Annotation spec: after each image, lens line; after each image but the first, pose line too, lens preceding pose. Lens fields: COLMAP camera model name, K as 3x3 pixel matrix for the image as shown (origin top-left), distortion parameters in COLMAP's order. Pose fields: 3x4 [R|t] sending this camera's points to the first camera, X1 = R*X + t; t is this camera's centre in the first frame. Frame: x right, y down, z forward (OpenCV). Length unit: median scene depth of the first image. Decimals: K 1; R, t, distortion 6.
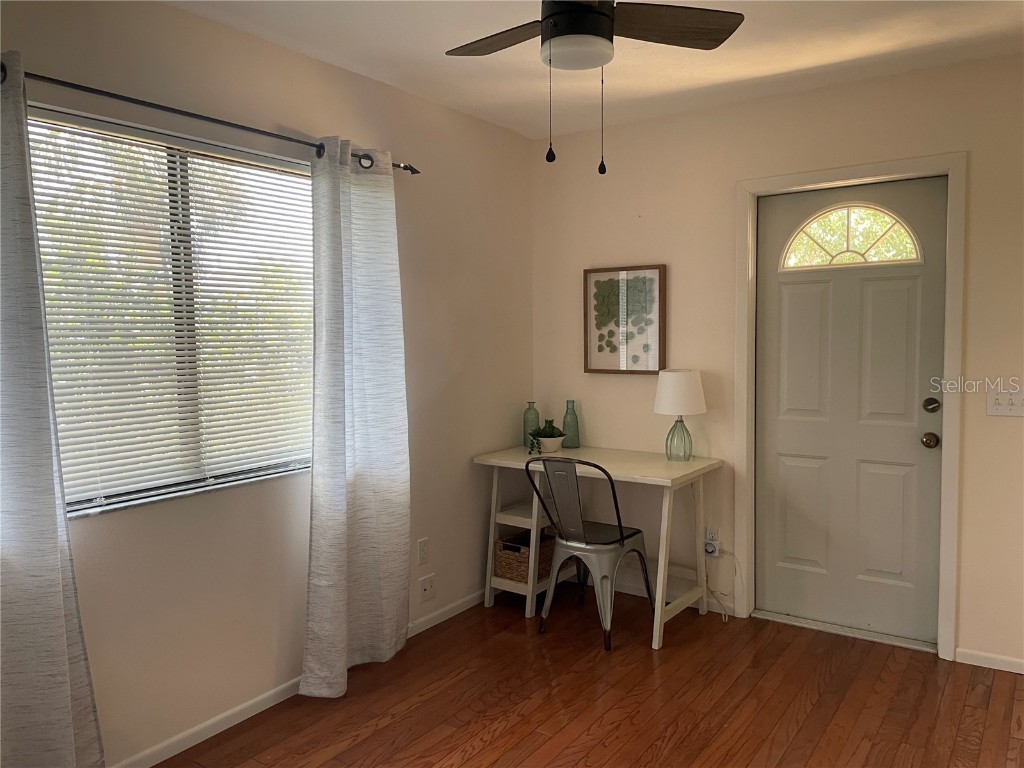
lens RADIAL K [[773.2, 0, 511.1], [0, 773.2, 378.3], [0, 0, 1]] dist [0.084913, -0.098541]
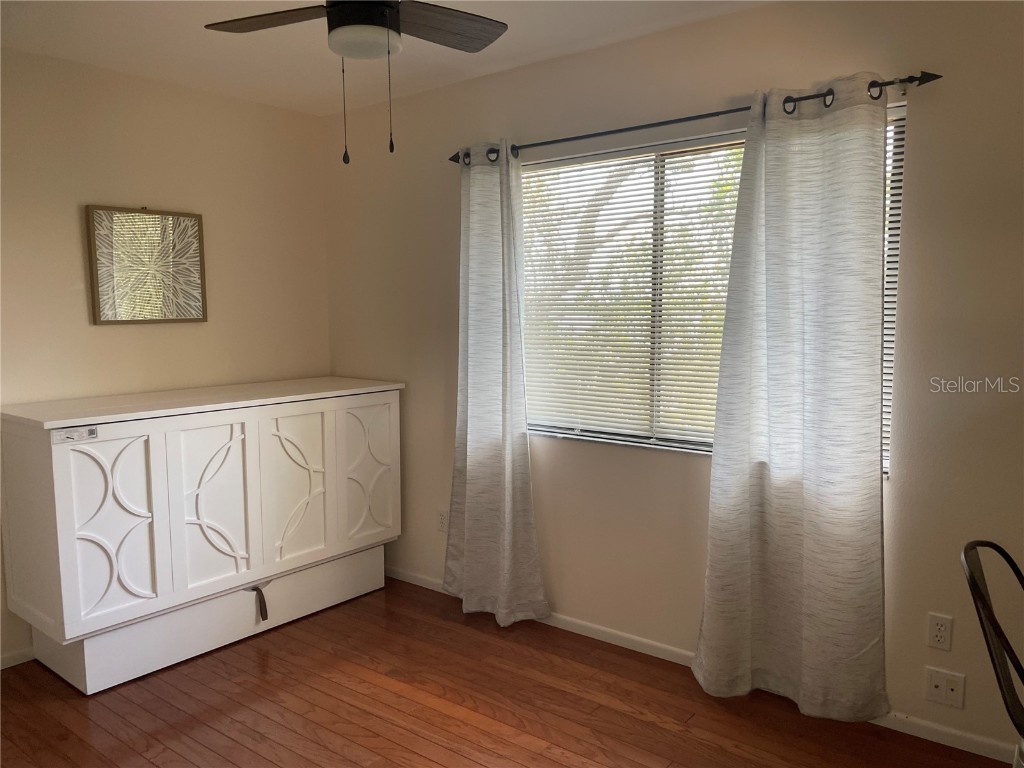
lens RADIAL K [[773.2, 0, 511.1], [0, 773.2, 378.3], [0, 0, 1]] dist [0.084913, -0.098541]
pose [[-0.054610, 0.098079, -0.993679, 0.705948], [-0.057451, 0.993207, 0.101190, -0.059740], [0.996854, 0.062614, -0.048604, 0.781773]]
